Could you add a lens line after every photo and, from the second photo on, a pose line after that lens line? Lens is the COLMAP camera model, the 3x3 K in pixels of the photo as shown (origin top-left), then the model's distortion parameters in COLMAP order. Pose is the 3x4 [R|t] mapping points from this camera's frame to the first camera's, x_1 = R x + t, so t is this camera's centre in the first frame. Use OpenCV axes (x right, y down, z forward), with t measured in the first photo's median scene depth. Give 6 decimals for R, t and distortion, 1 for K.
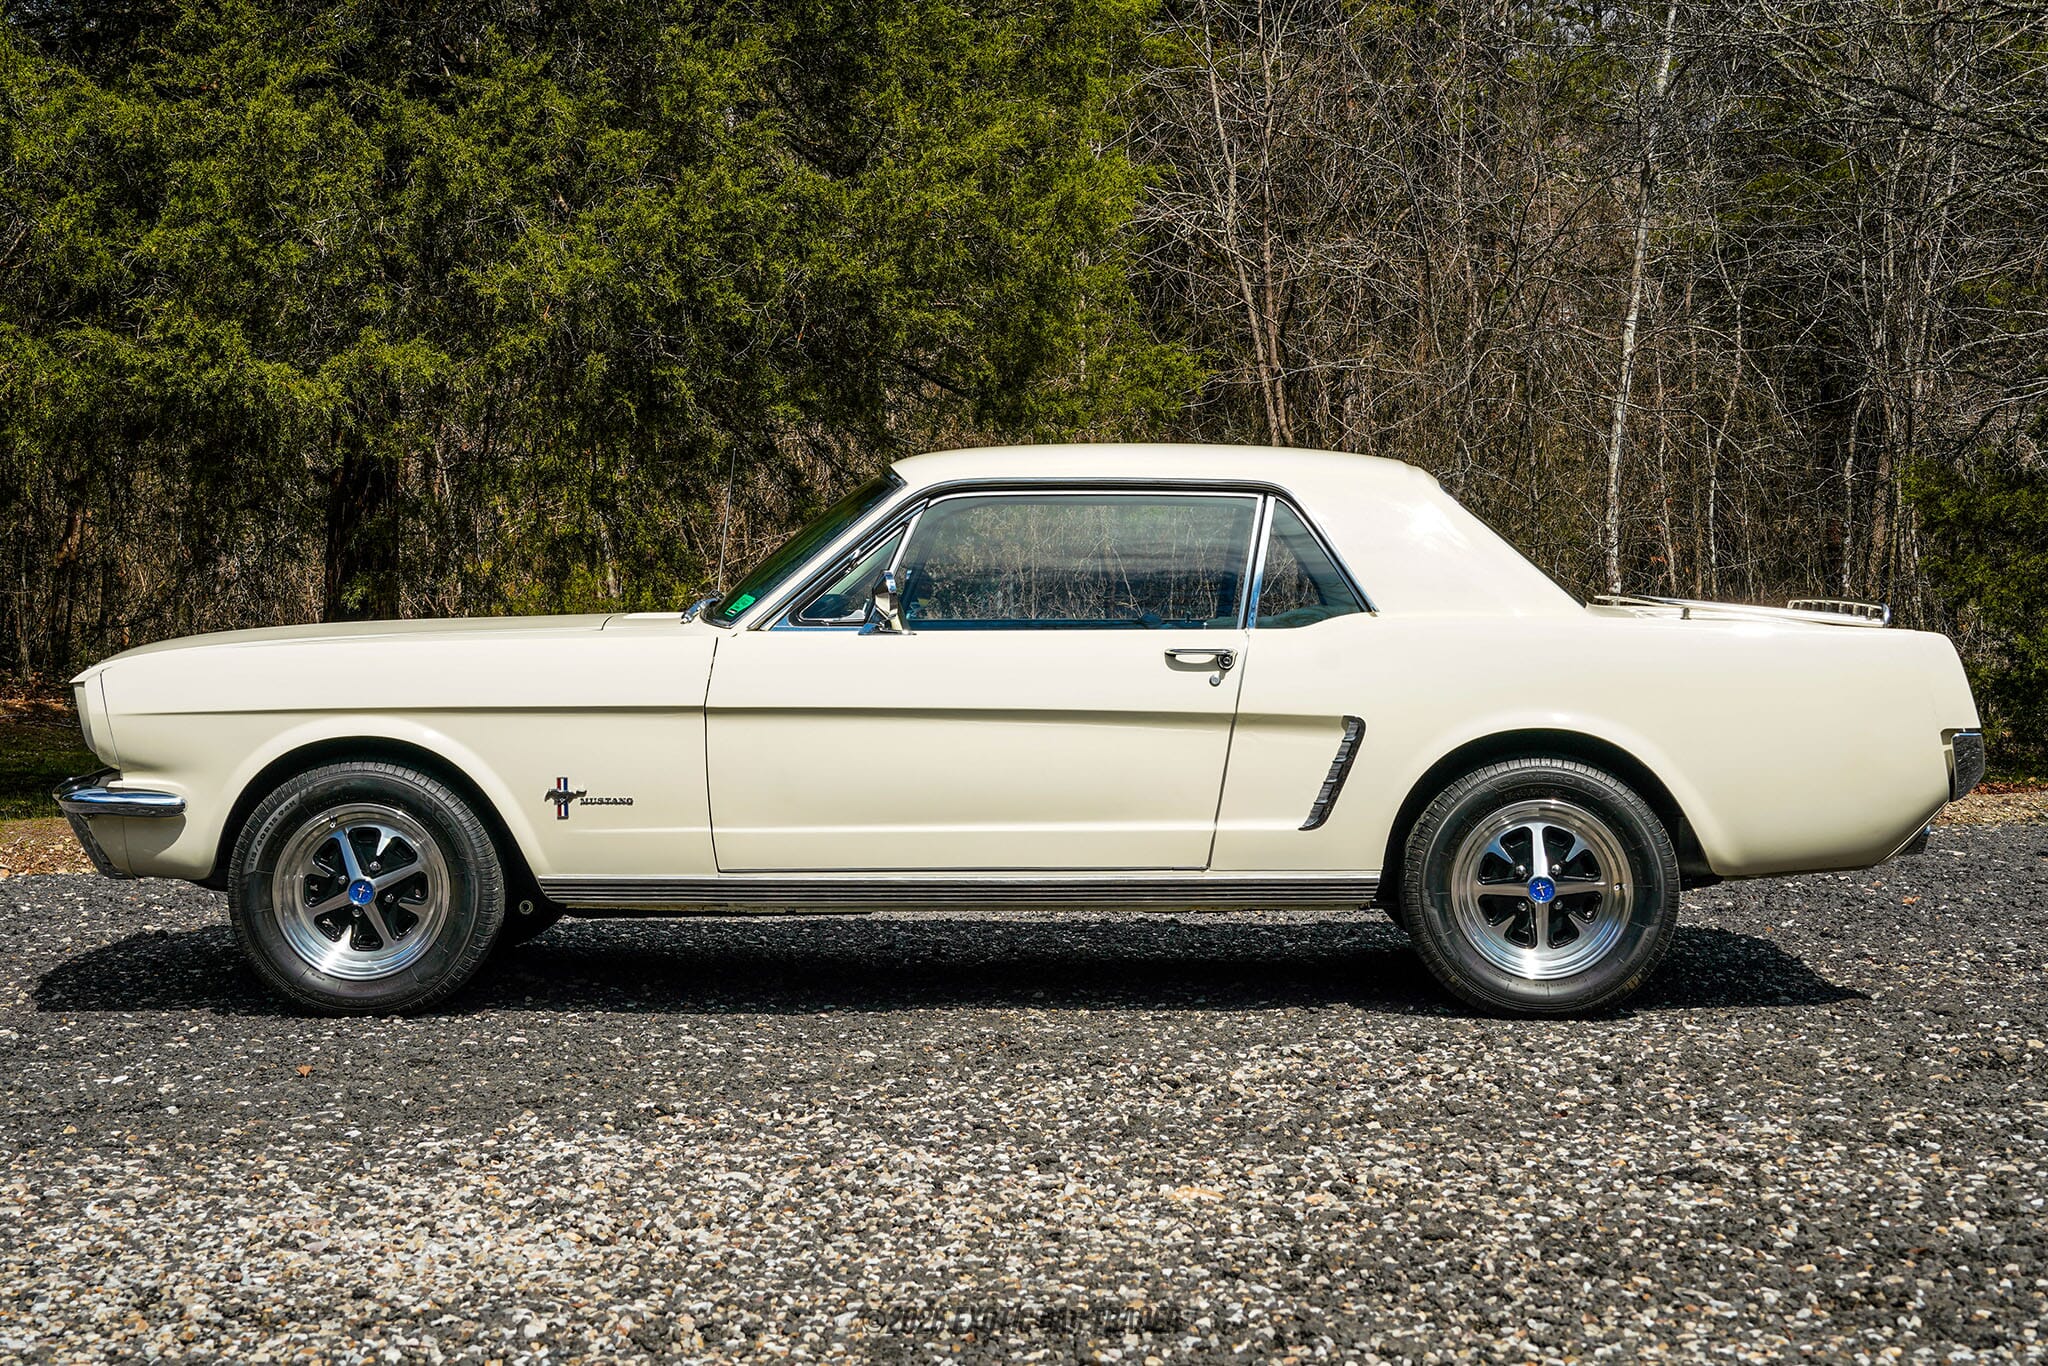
lens RADIAL K [[2882.9, 0, 1024.0], [0, 2882.9, 683.0], [0, 0, 1]] dist [0.189319, 0.009593]
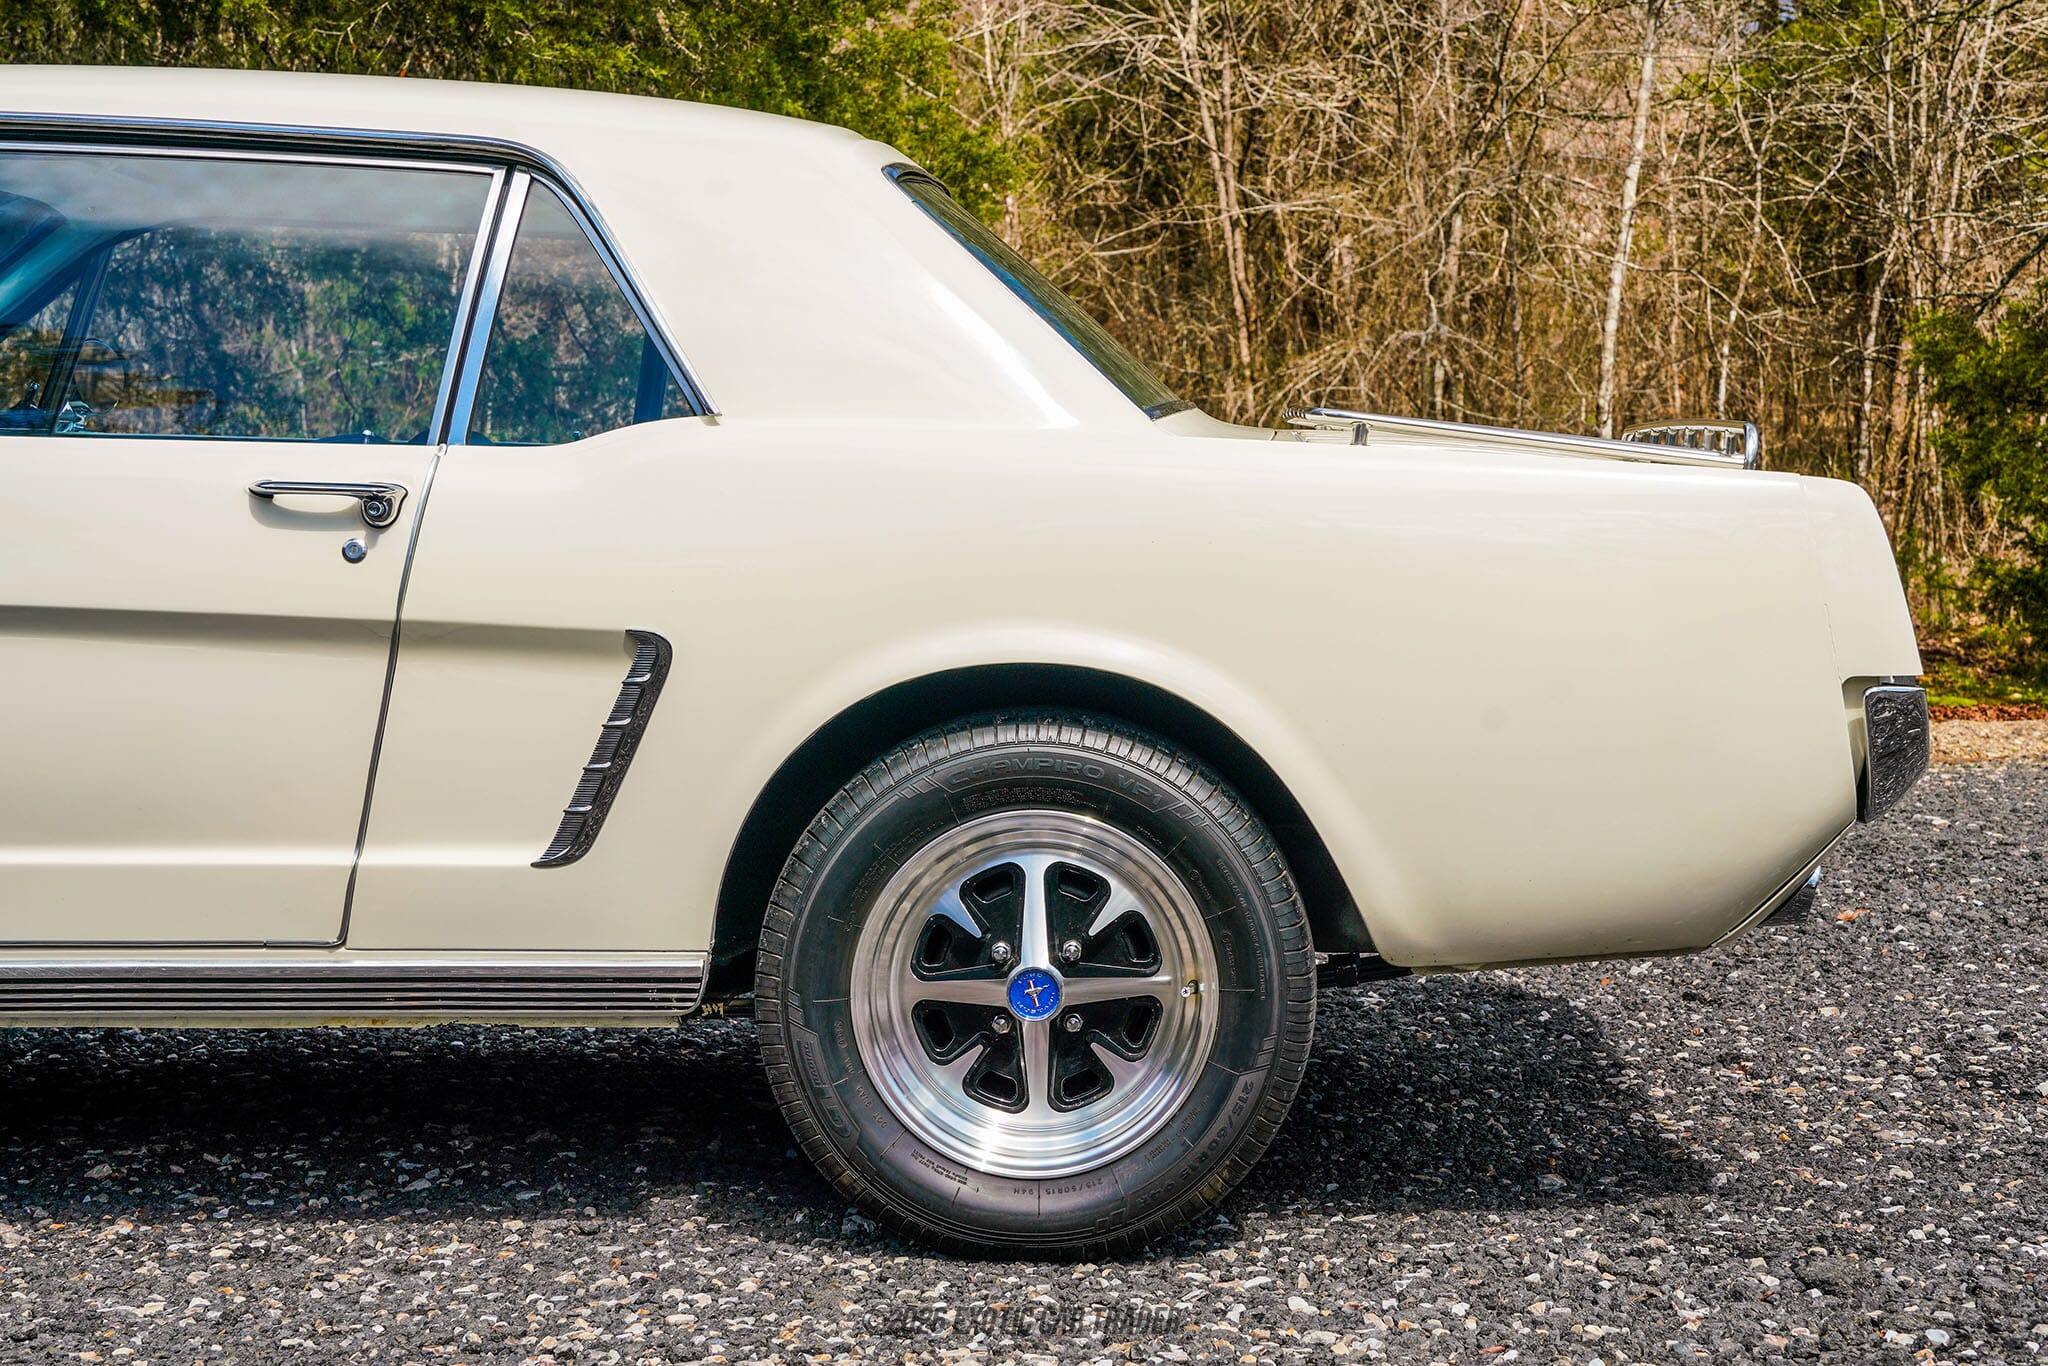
lens RADIAL K [[2972.6, 0, 1122.1], [0, 2972.6, 692.5], [0, 0, 1]] dist [0.189939, -0.031353]
pose [[0.999425, 0.016846, 0.029416, 0.171974], [-0.018067, 0.998966, 0.041726, -0.000413], [-0.028683, -0.042234, 0.998696, 0.487360]]
